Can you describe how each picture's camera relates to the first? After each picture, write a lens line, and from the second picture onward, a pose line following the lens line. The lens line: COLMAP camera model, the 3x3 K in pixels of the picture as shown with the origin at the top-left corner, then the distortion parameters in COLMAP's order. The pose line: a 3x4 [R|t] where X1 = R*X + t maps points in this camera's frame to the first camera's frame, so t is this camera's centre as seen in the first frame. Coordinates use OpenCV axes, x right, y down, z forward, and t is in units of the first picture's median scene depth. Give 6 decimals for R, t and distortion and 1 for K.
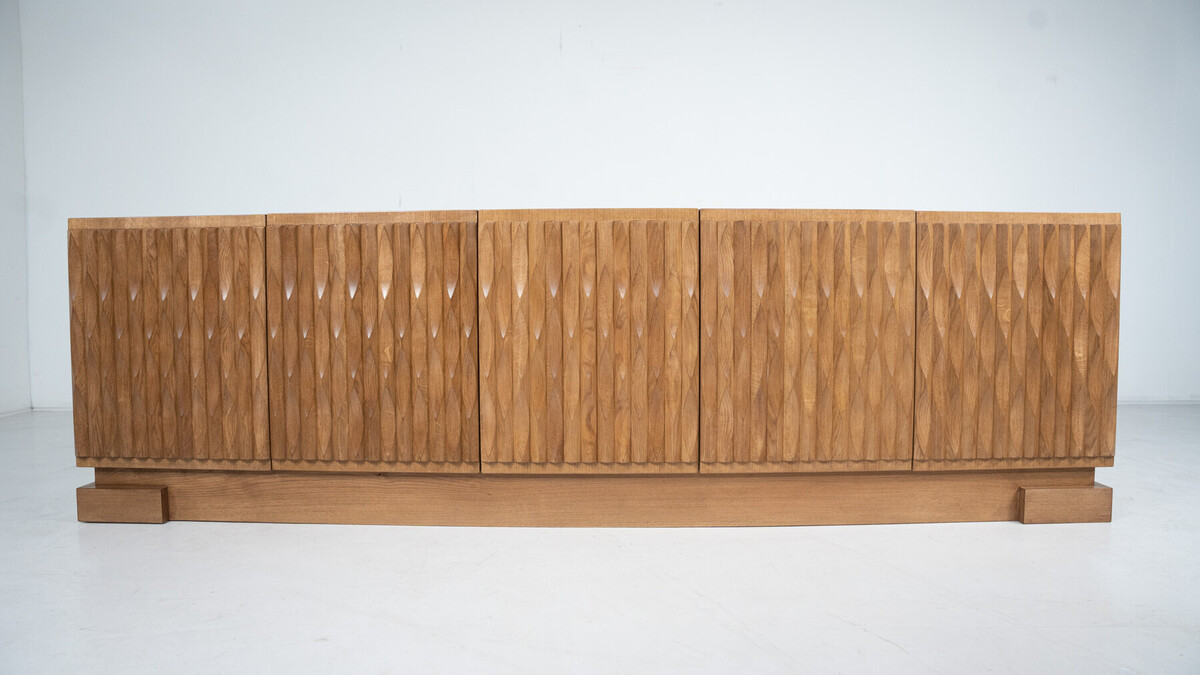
lens RADIAL K [[897.5, 0, 601.8], [0, 897.5, 336.4], [0, 0, 1]] dist [-0.158322, 0.095436]
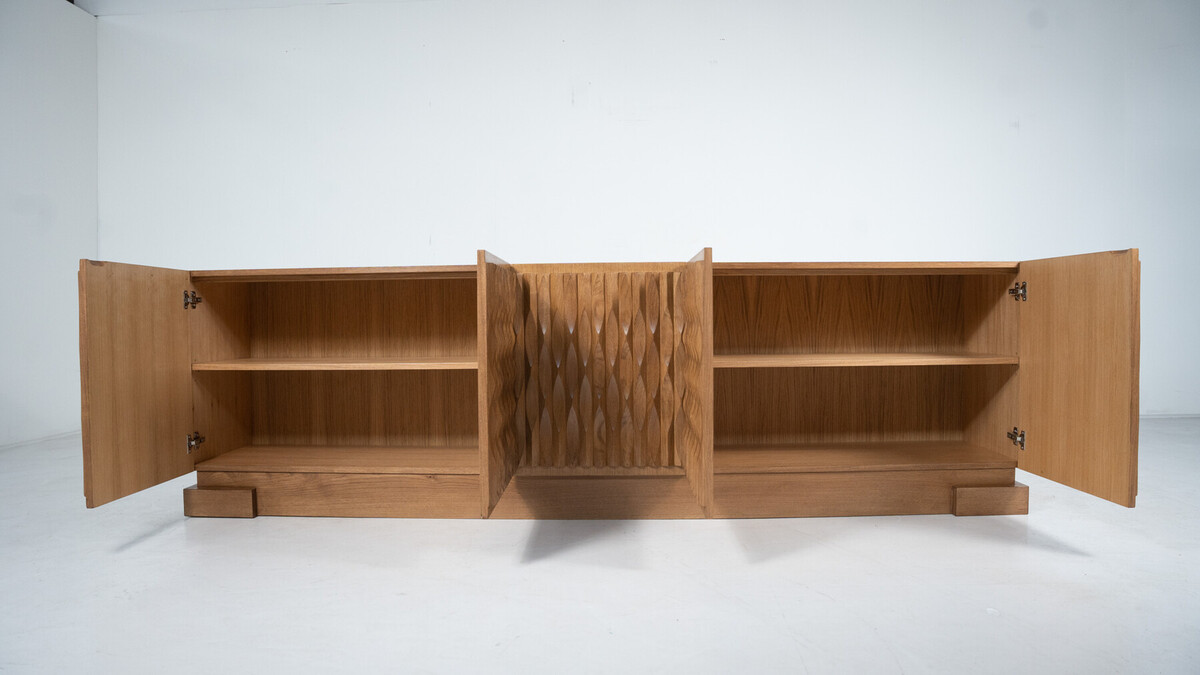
lens RADIAL K [[897.5, 0, 597.6], [0, 897.5, 332.4], [0, 0, 1]] dist [-0.158322, 0.095436]
pose [[0.999836, -0.005199, -0.017359, 0.005138], [0.004784, 0.999704, -0.023837, -0.015758], [0.017478, 0.023750, 0.999565, -0.246370]]
